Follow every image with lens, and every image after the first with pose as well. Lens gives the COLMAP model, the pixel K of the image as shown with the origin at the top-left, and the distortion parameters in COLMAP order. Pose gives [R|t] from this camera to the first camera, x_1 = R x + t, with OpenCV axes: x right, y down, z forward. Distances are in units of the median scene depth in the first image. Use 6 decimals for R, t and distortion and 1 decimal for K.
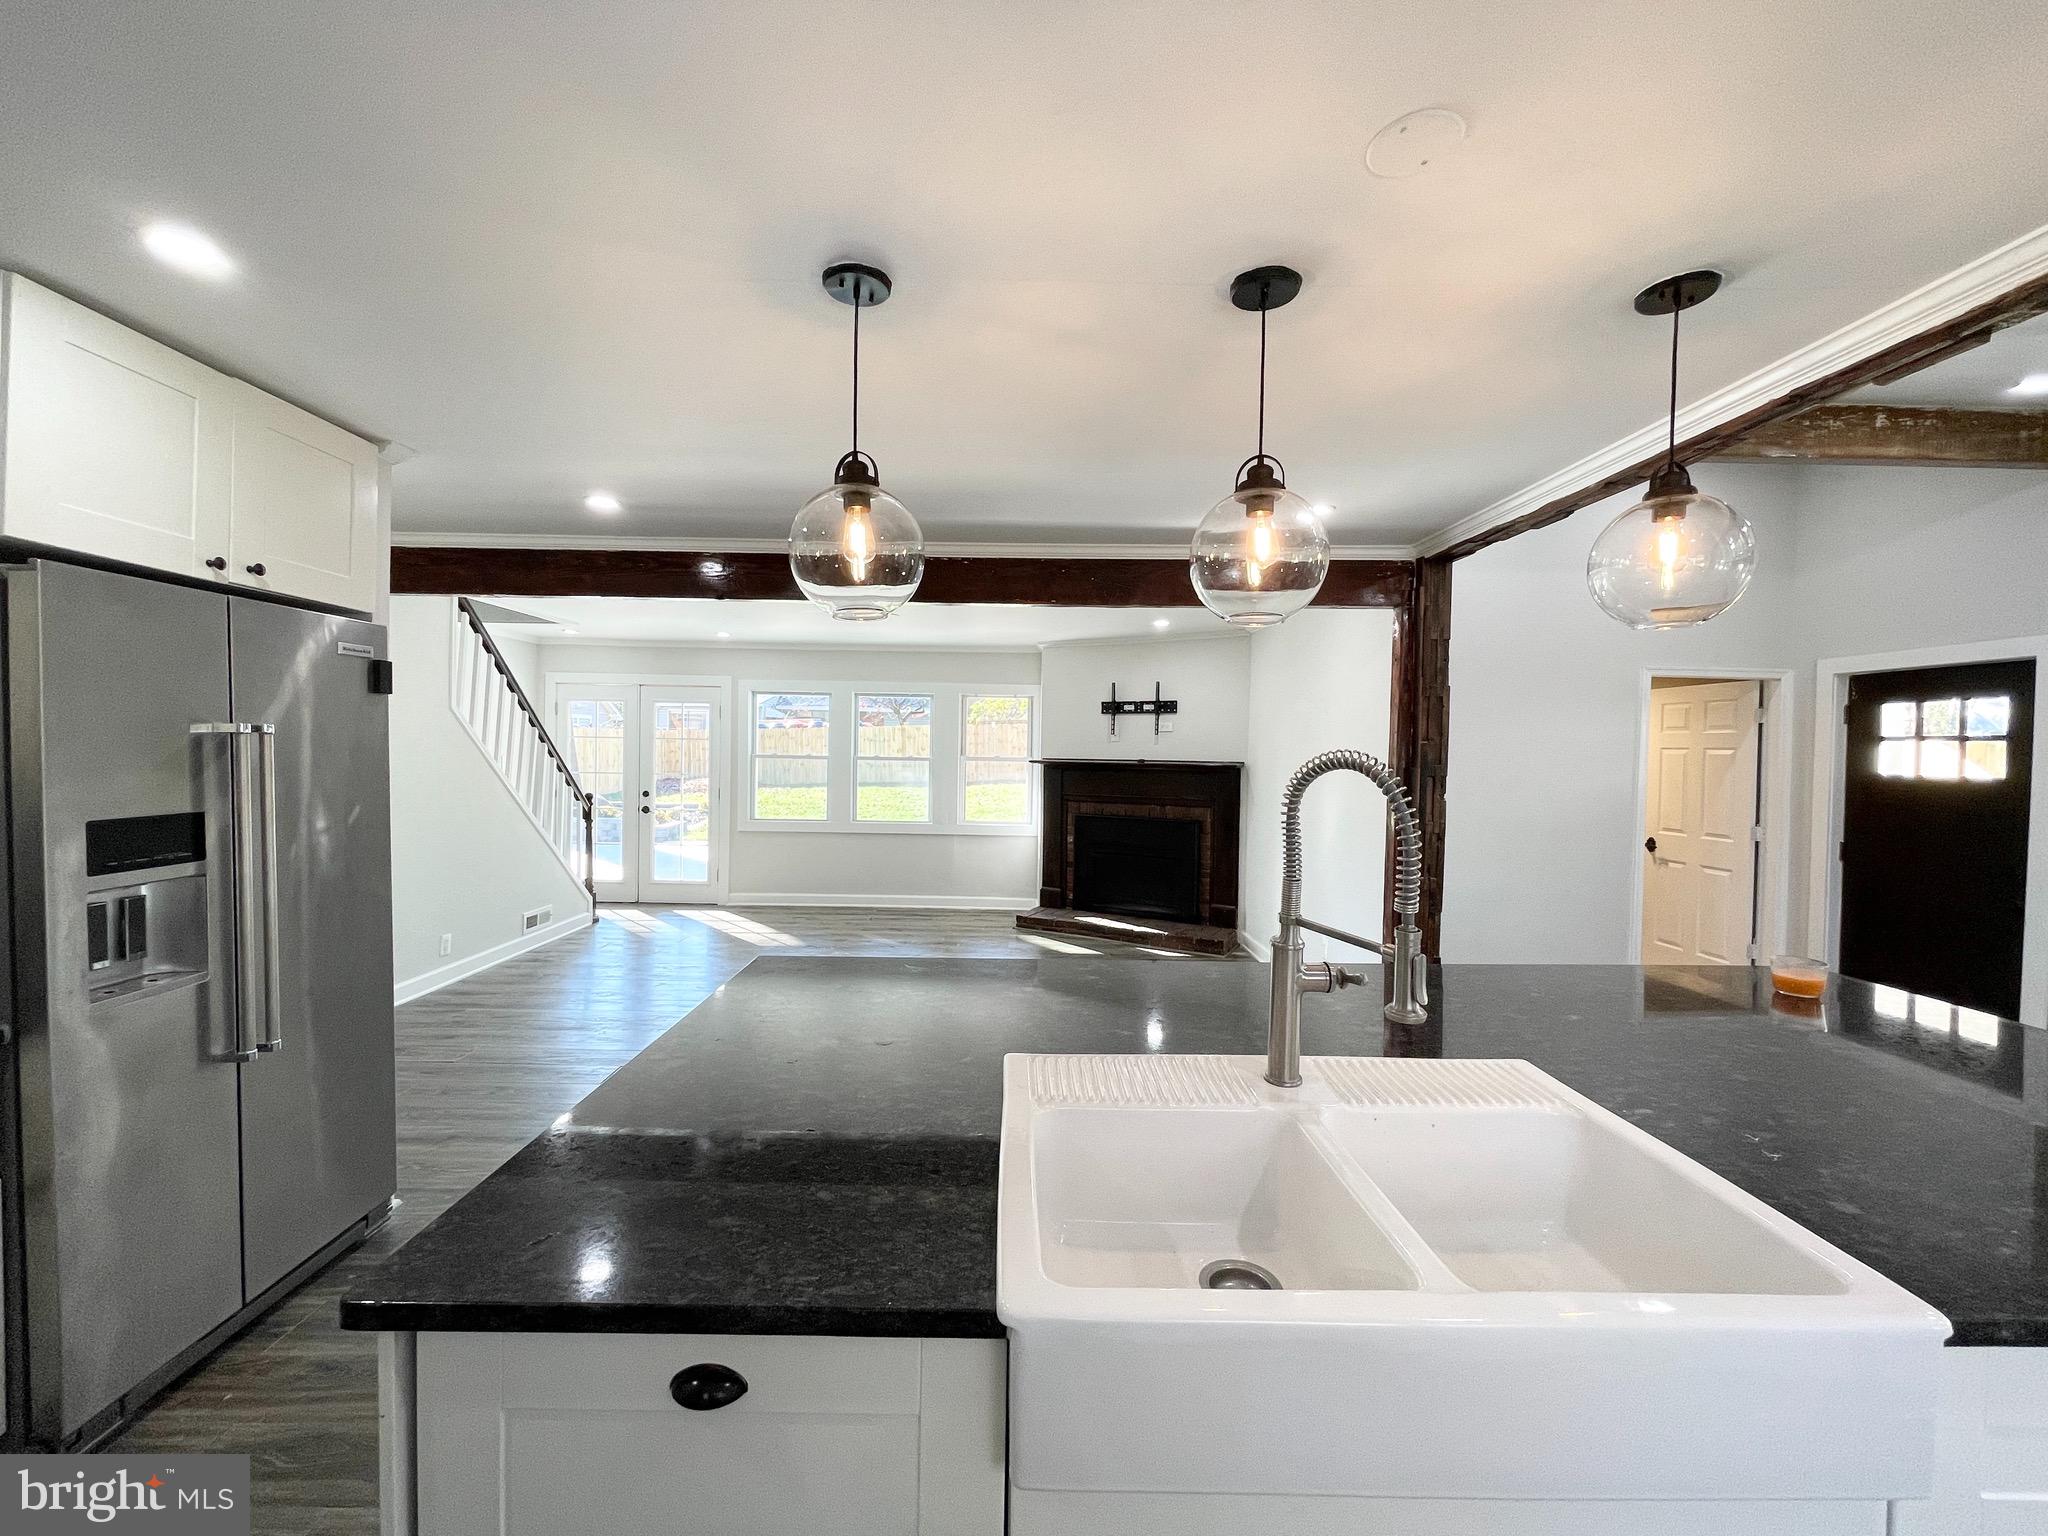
lens RADIAL K [[821.5, 0, 1012.5], [0, 821.5, 768.3], [0, 0, 1]] dist [-0.001248, -0.000085]
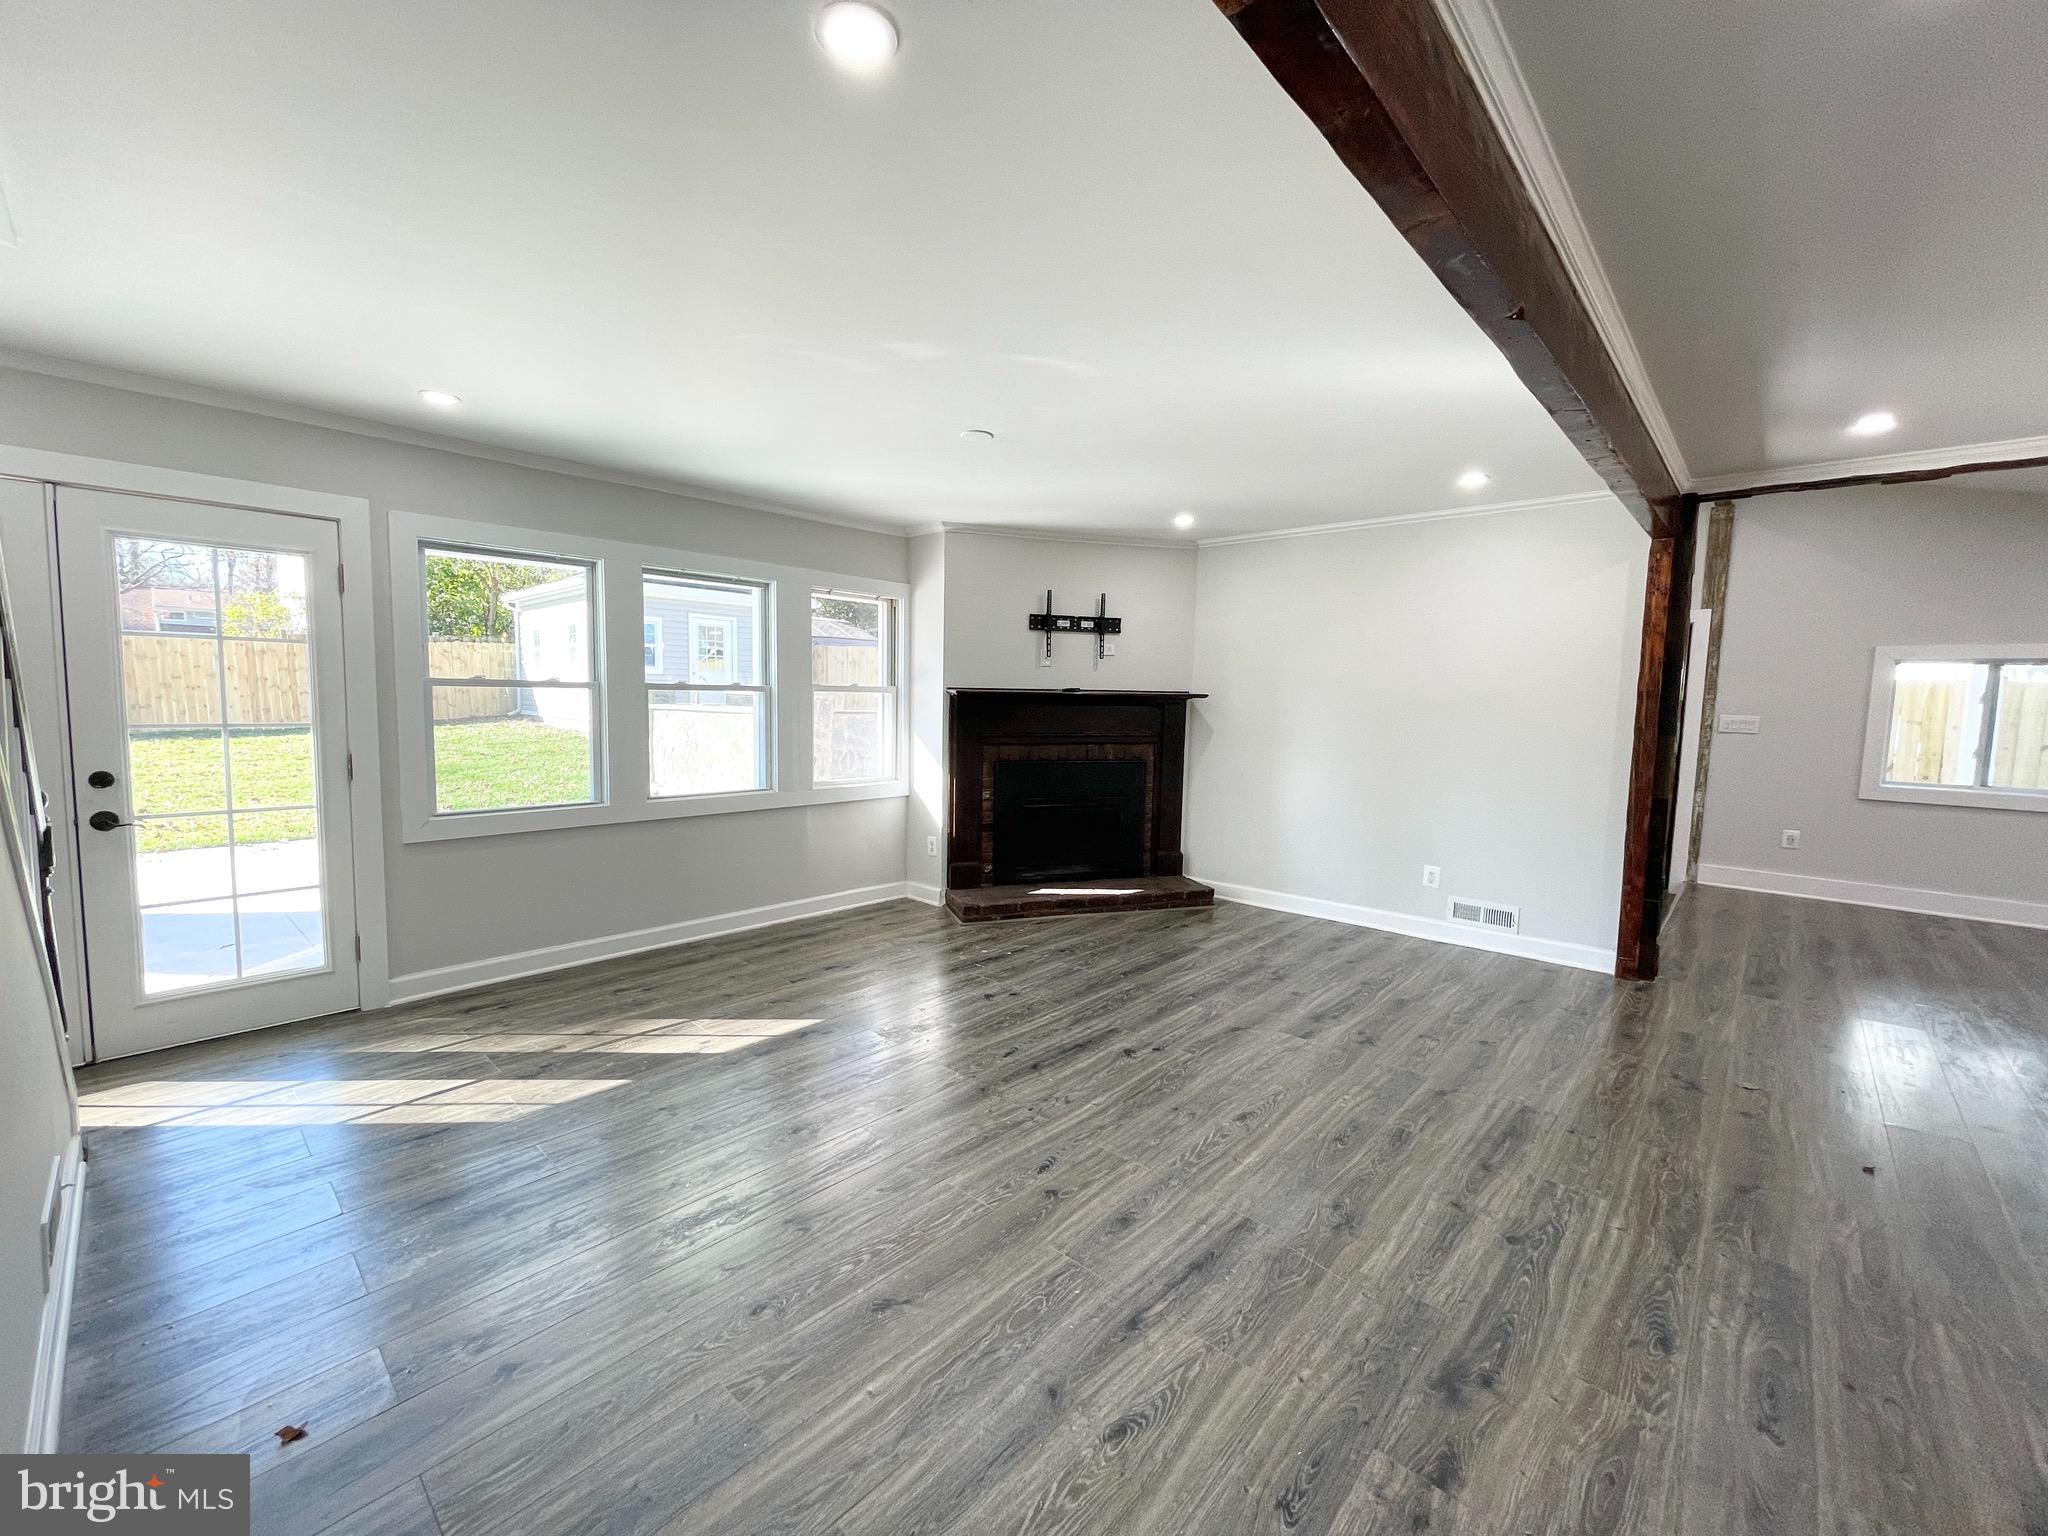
lens RADIAL K [[821.5, 0, 1012.5], [0, 821.5, 768.3], [0, 0, 1]] dist [-0.001248, -0.000085]
pose [[0.688325, -0.068172, 0.722192, -0.477334], [0.012204, 0.996522, 0.082436, -0.000357], [-0.725300, -0.047929, 0.686763, 0.481928]]
